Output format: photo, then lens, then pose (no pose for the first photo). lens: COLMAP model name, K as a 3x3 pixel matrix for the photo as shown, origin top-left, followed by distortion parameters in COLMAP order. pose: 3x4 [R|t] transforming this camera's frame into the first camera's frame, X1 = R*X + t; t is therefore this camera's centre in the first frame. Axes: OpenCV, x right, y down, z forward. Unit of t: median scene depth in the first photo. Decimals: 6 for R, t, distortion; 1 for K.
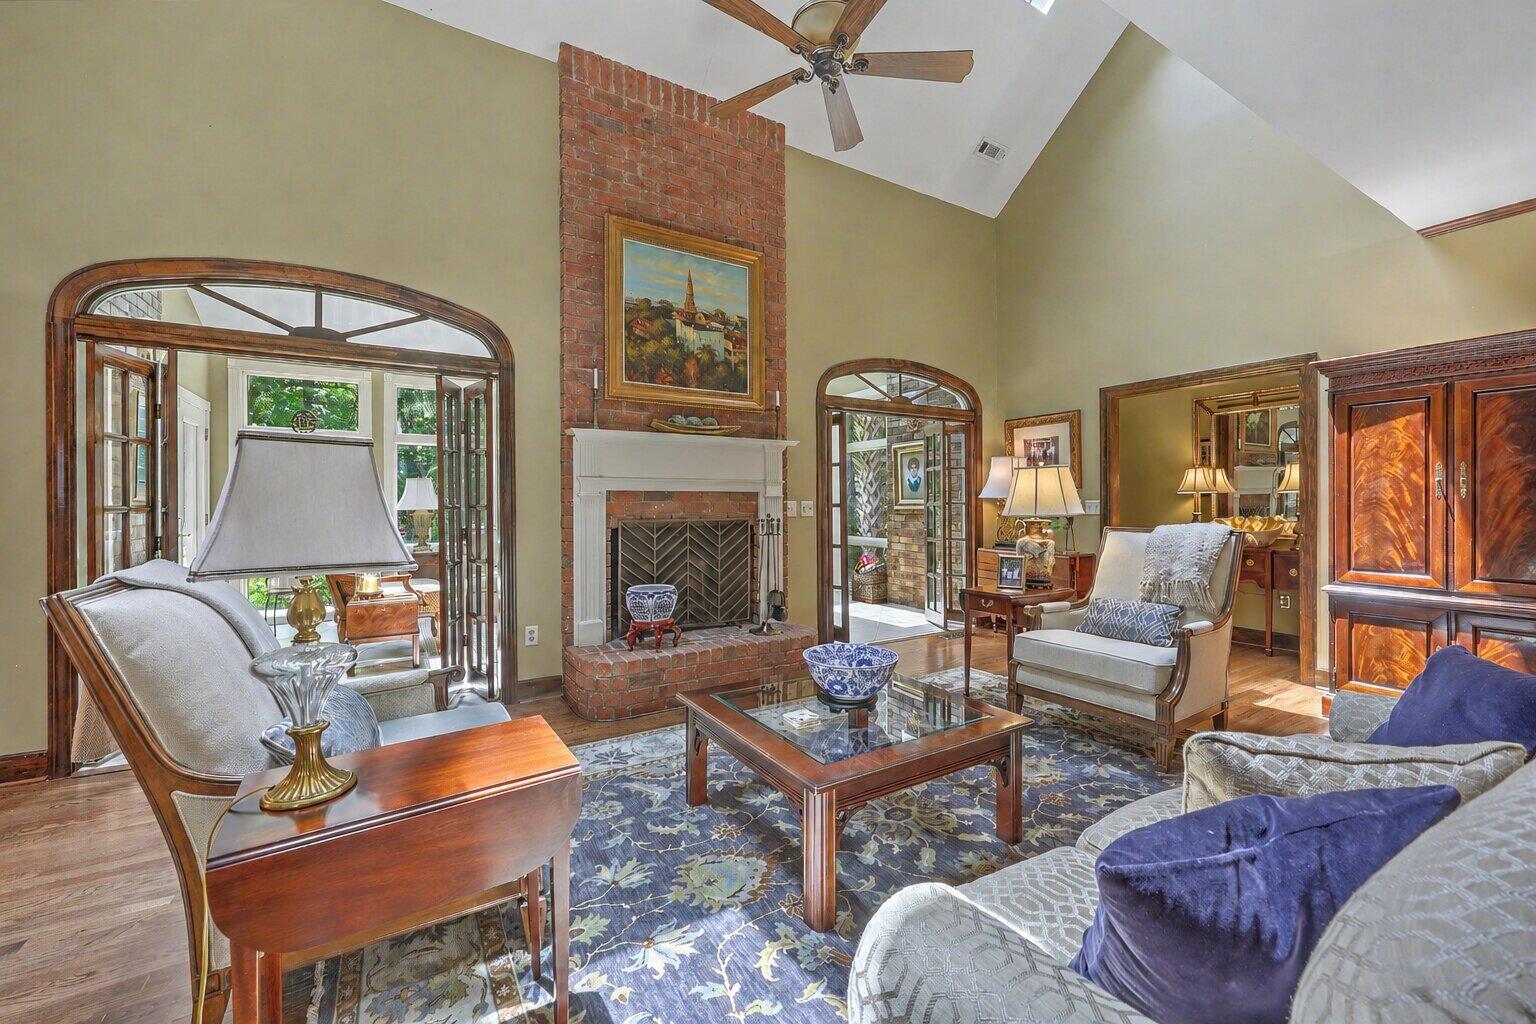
lens RADIAL K [[619.8, 0, 764.5], [0, 619.8, 505.1], [0, 0, 1]] dist [-0.000608, -0.000190]
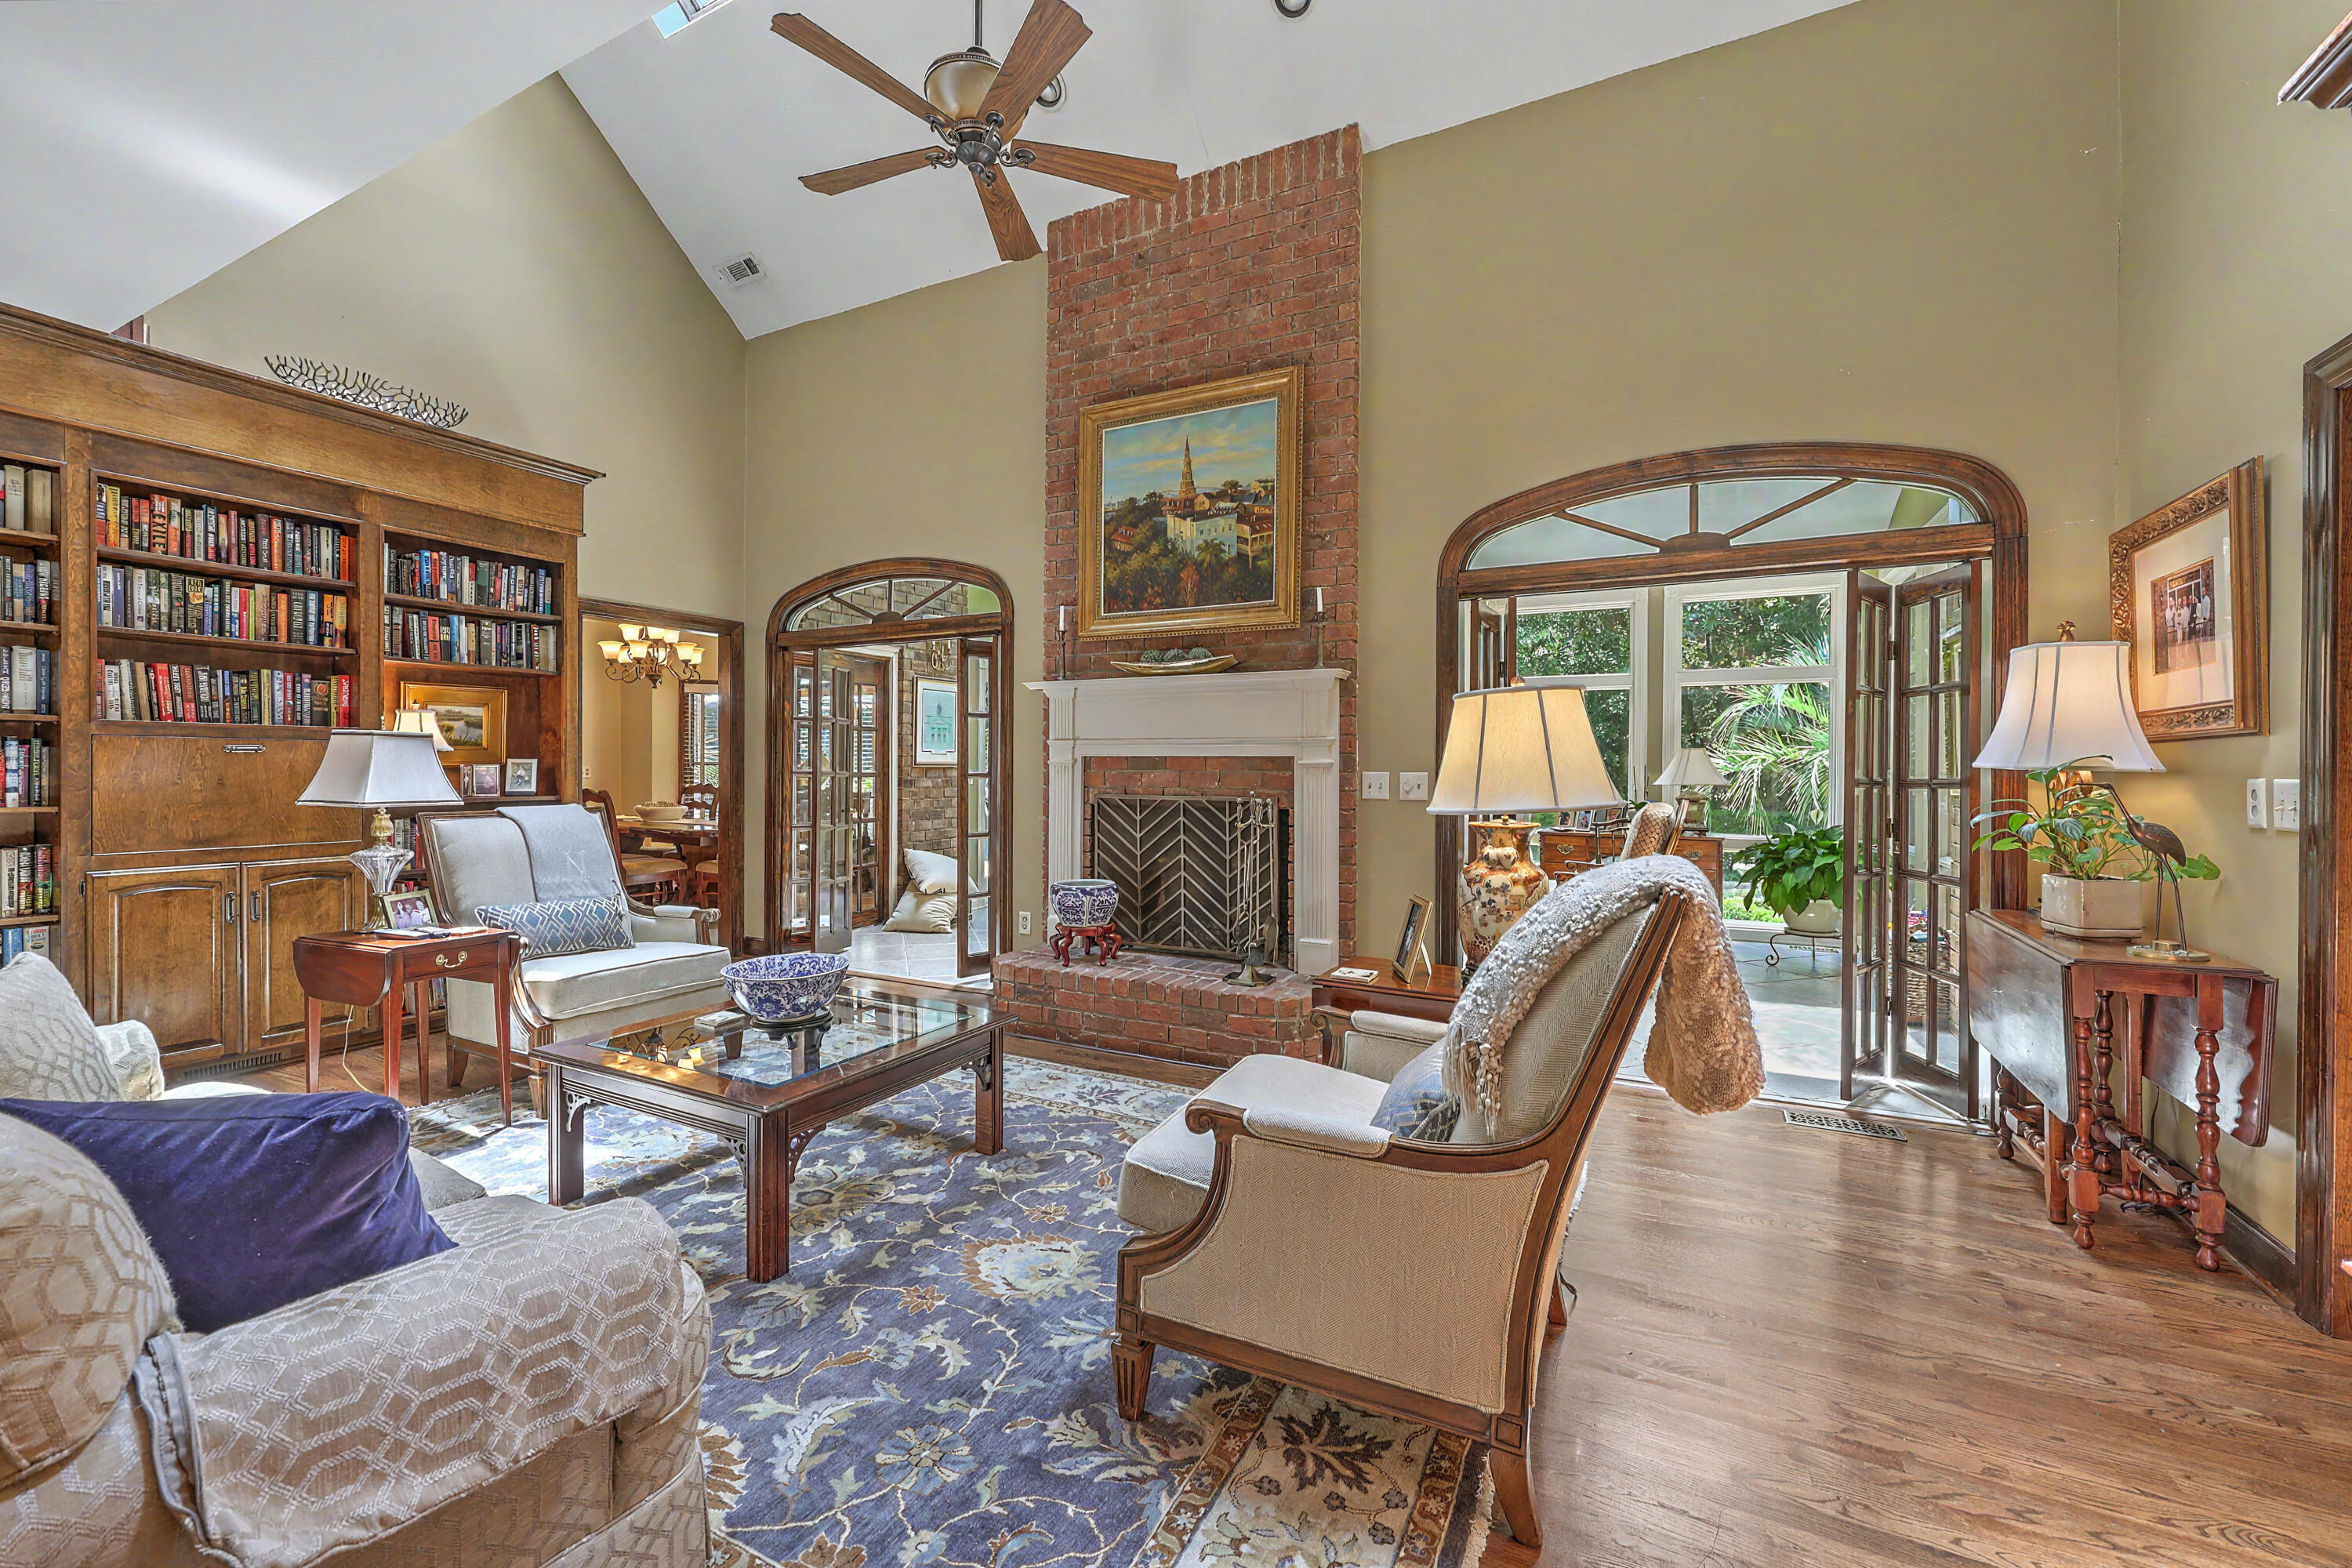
lens RADIAL K [[949.0, 0, 1170.6], [0, 949.0, 773.5], [0, 0, 1]] dist [-0.000608, -0.000190]
pose [[0.512228, 0.008717, -0.858805, 0.801171], [-0.013312, 0.999909, 0.002210, -0.005749], [0.858746, 0.010300, 0.512298, 0.453143]]
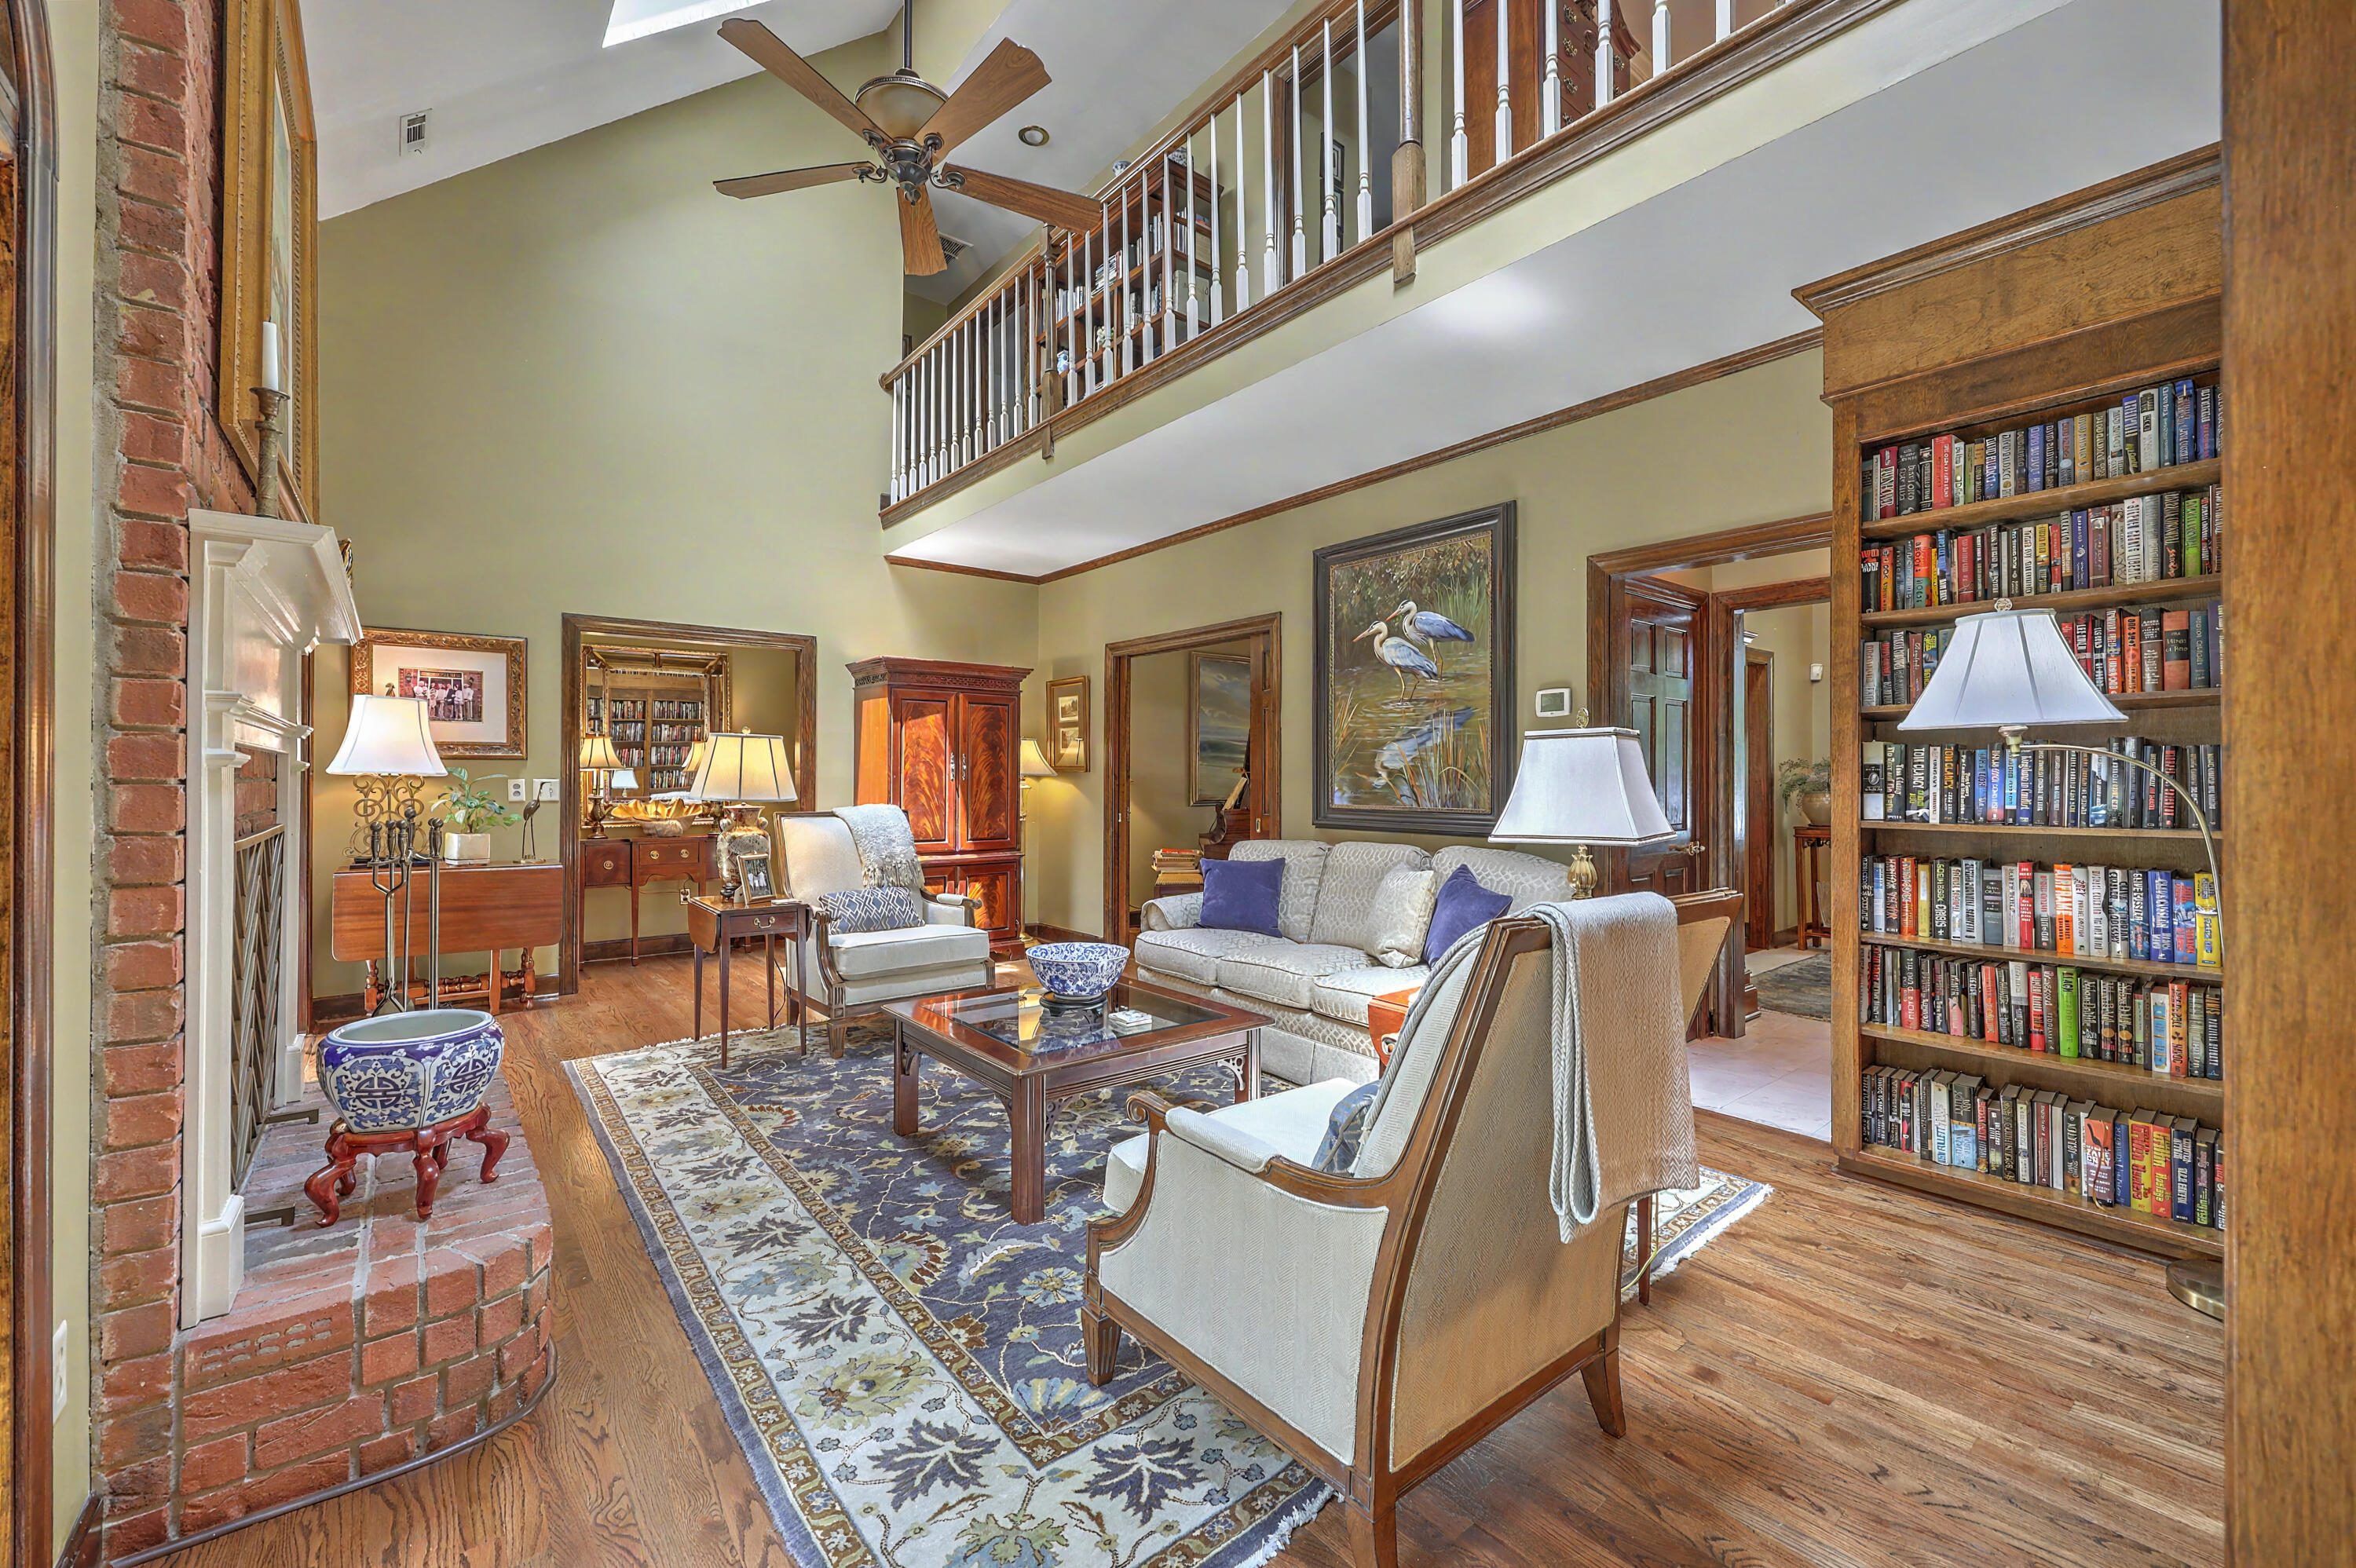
lens RADIAL K [[950.6, 0, 1172.6], [0, 950.6, 773.5], [0, 0, 1]] dist [-0.000608, -0.000190]
pose [[-0.130098, 0.009247, 0.991458, -0.717935], [0.002839, 0.999956, -0.008954, -0.004082], [-0.991497, 0.001650, -0.130119, 0.592970]]
